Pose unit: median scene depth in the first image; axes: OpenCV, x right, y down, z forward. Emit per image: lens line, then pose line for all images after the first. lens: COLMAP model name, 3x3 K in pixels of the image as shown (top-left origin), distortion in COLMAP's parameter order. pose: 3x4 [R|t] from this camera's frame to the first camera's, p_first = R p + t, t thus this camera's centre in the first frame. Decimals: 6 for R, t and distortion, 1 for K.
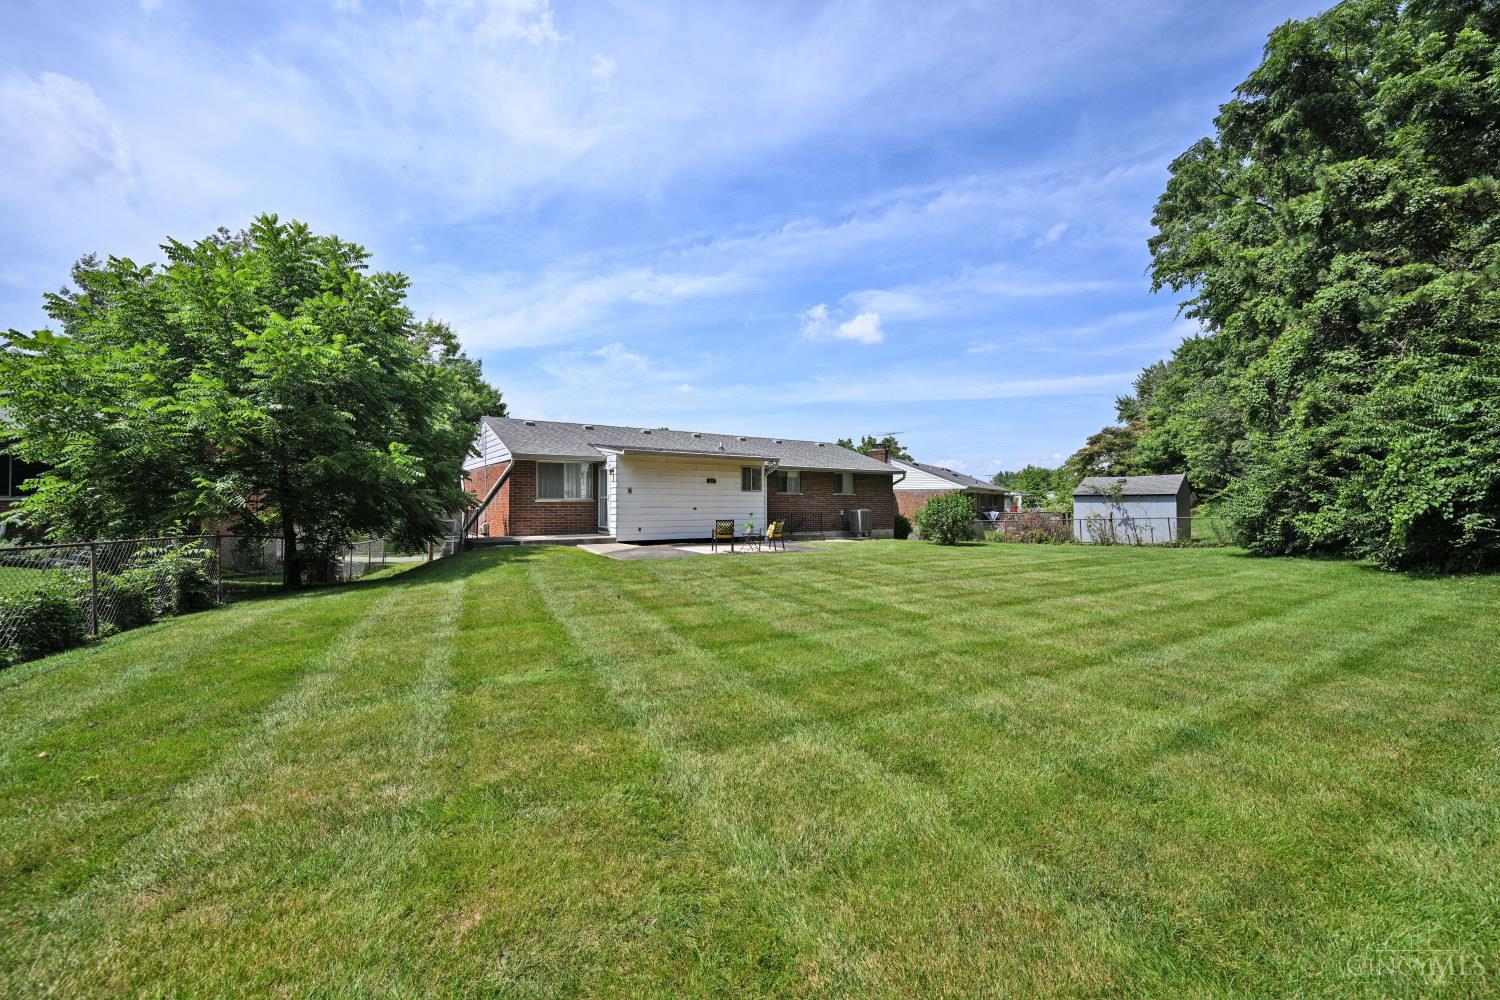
lens RADIAL K [[594.2, 0, 753.5], [0, 594.2, 500.9], [0, 0, 1]] dist [-0.001217, 0.000222]
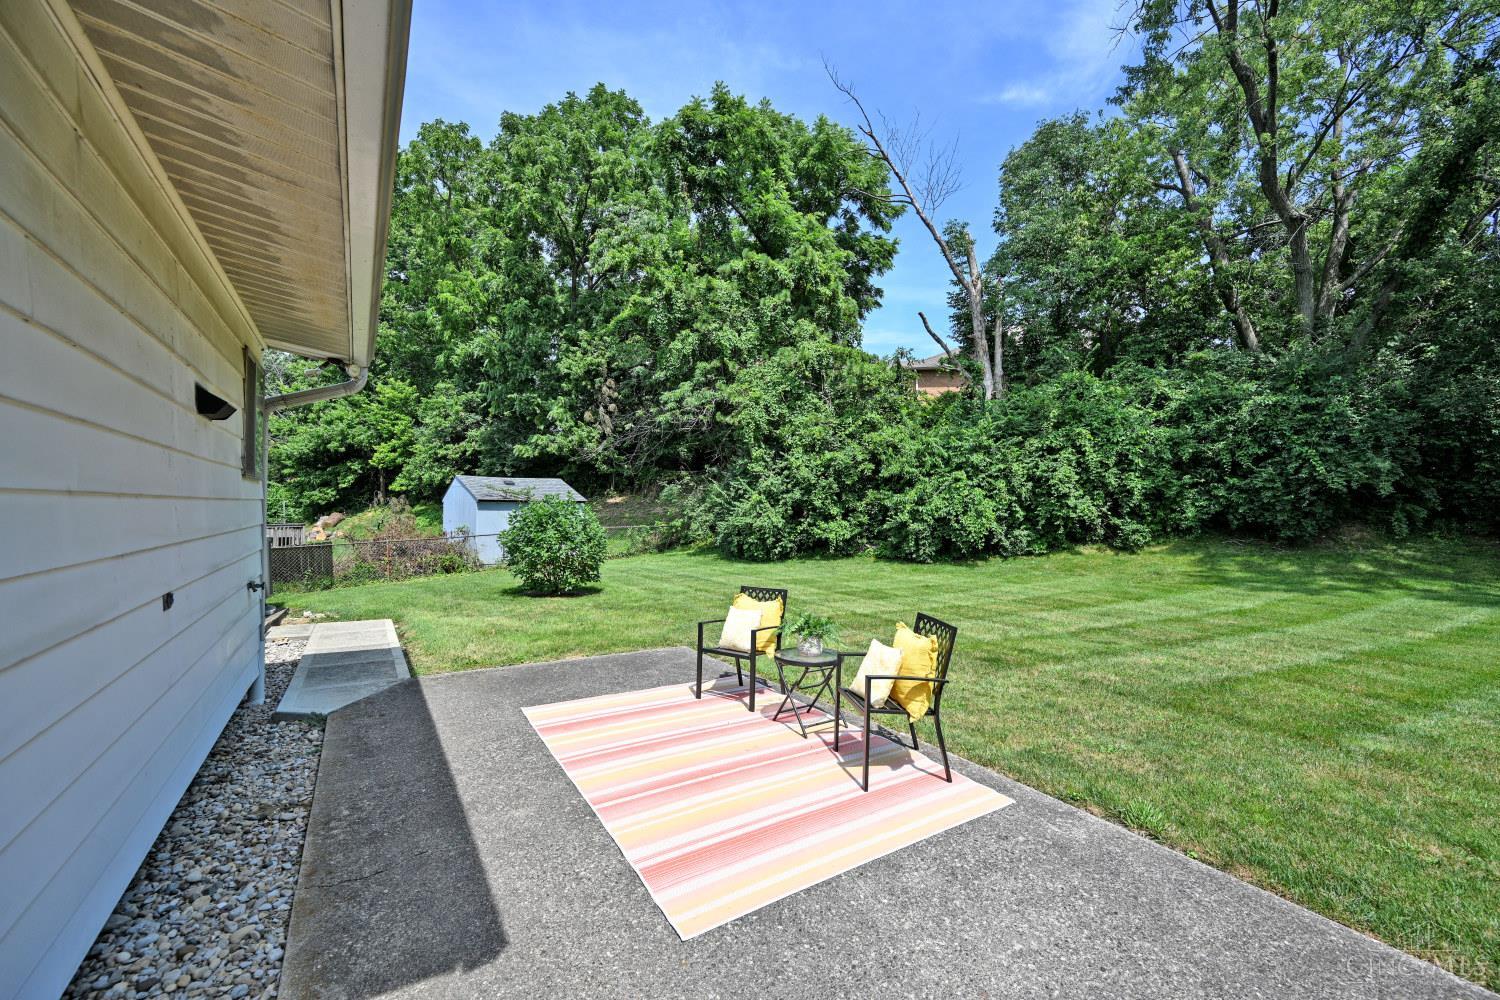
lens RADIAL K [[594.2, 0, 753.5], [0, 594.2, 500.9], [0, 0, 1]] dist [-0.001217, 0.000222]
pose [[0.012339, 0.005396, 0.999909, -0.191537], [-0.011168, 0.999924, -0.005258, -0.009769], [-0.999861, -0.011102, 0.012399, 0.721735]]
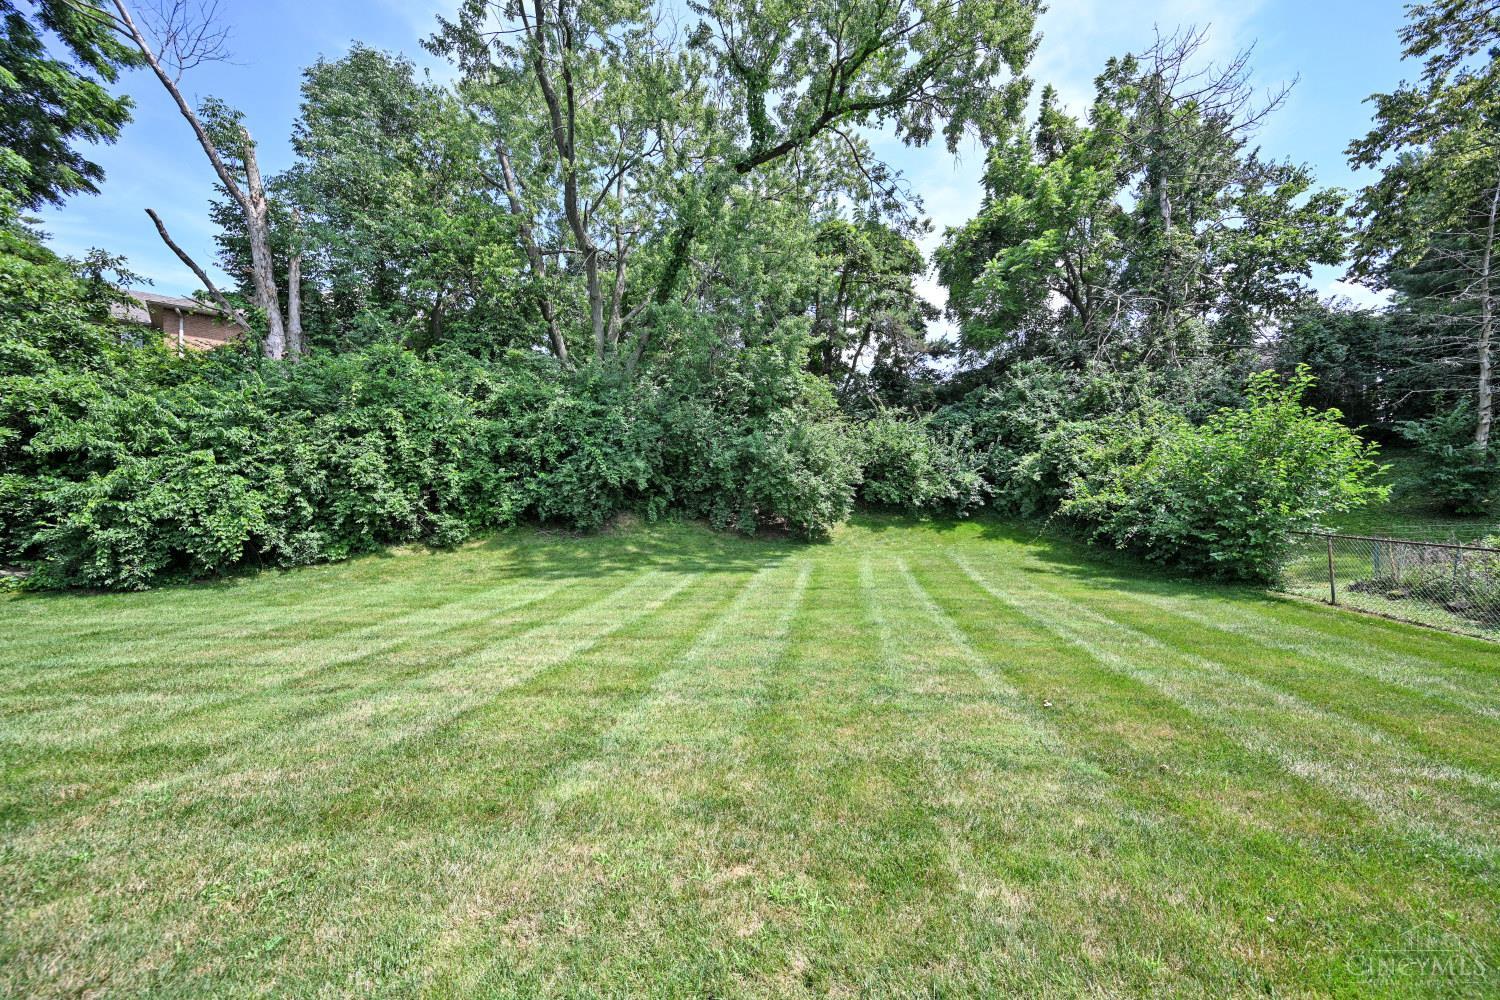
lens RADIAL K [[593.0, 0, 758.4], [0, 593.0, 497.2], [0, 0, 1]] dist [0.001035, -0.000017]
pose [[-0.825843, 0.008031, 0.563843, -0.126529], [0.000913, 0.999916, -0.012905, -0.006560], [-0.563899, -0.010143, -0.825781, 0.627657]]
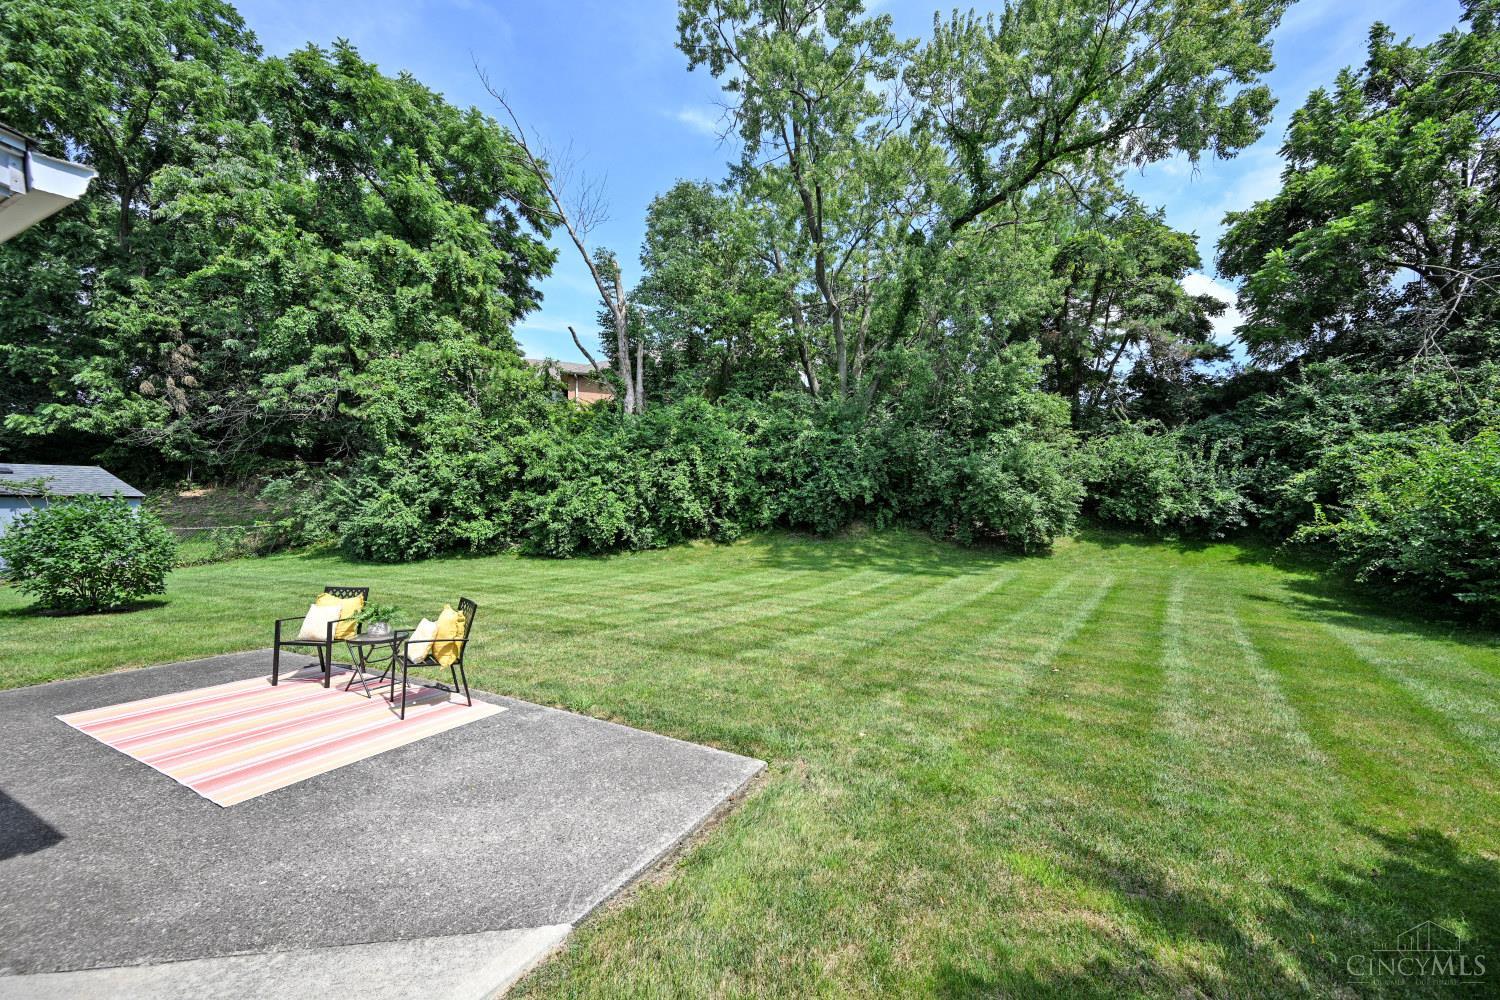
lens RADIAL K [[596.0, 0, 749.4], [0, 596.0, 503.7], [0, 0, 1]] dist [0.000896, -0.000086]
pose [[-0.484098, -0.011183, 0.874943, -0.288659], [-0.024097, 0.999709, -0.000555, -0.019918], [-0.874682, -0.021353, -0.484226, 0.692867]]
